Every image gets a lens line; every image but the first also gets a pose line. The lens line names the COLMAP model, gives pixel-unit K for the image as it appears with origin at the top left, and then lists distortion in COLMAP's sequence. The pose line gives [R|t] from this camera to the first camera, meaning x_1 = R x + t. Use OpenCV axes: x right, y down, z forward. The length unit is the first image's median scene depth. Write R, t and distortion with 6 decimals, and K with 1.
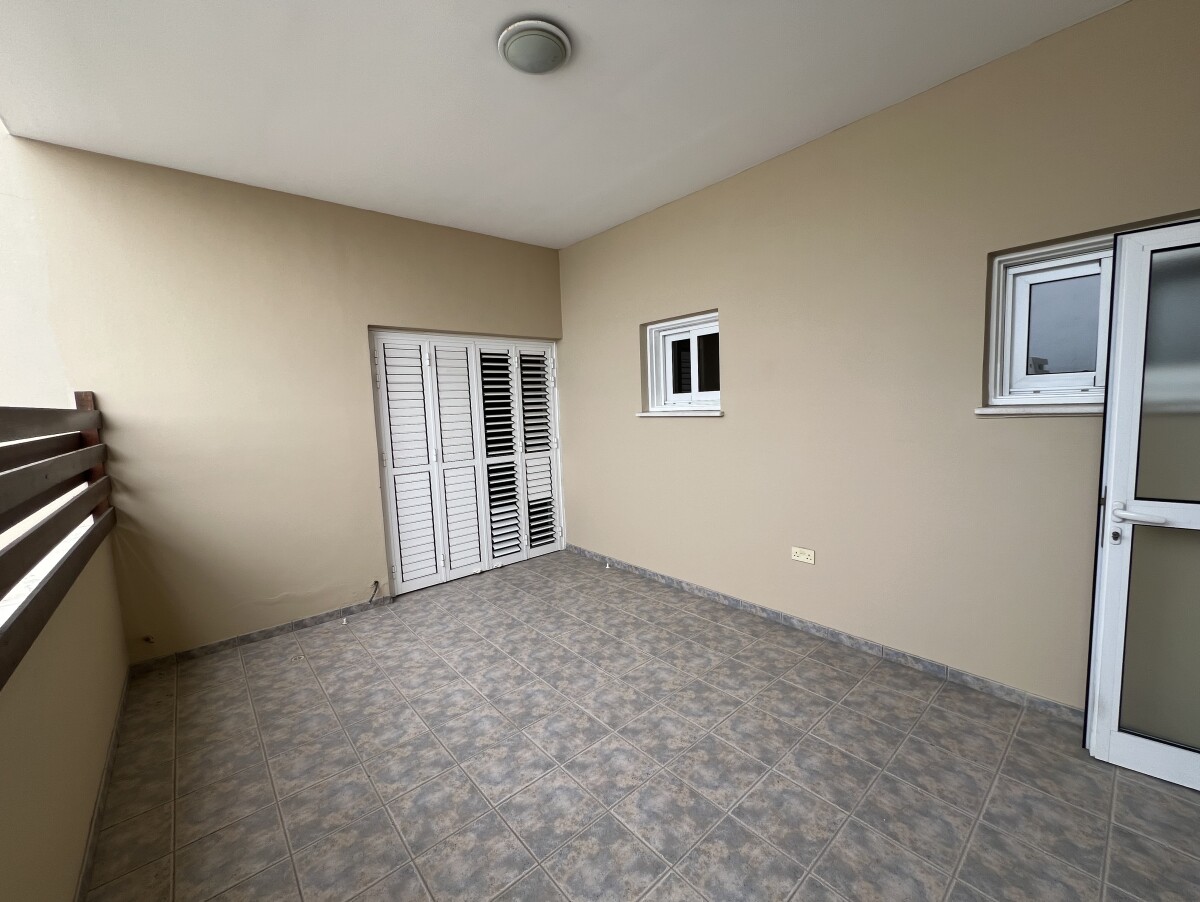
lens RADIAL K [[482.8, 0, 600.0], [0, 482.8, 449.3], [0, 0, 1]] dist [-0.001744, -0.000133]
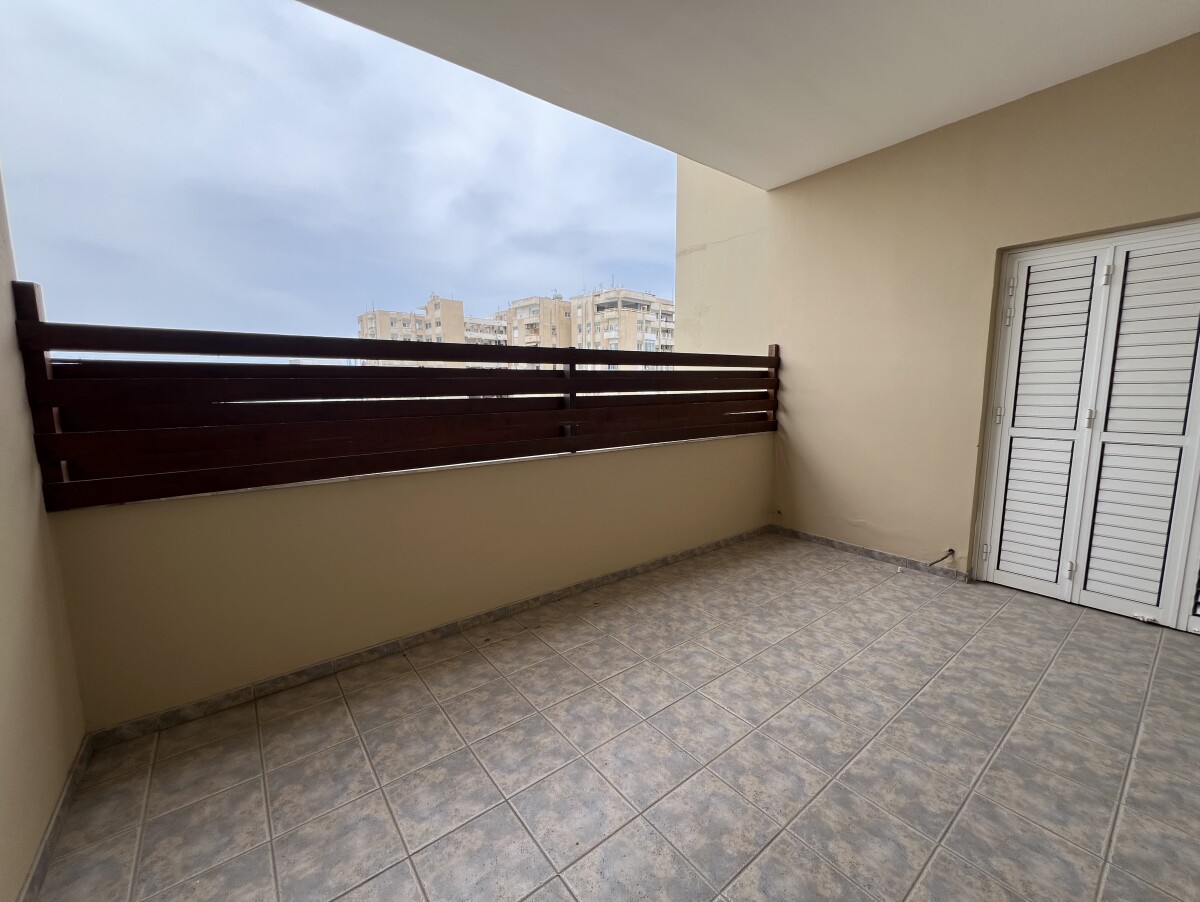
lens RADIAL K [[483.5, 0, 600.0], [0, 483.5, 451.0], [0, 0, 1]] dist [0.000505, 0.000185]
pose [[-0.048235, 0.169999, -0.984263, 0.512636], [-0.084265, 0.981204, 0.173601, -0.005369], [0.995275, 0.091313, -0.033004, 0.458536]]
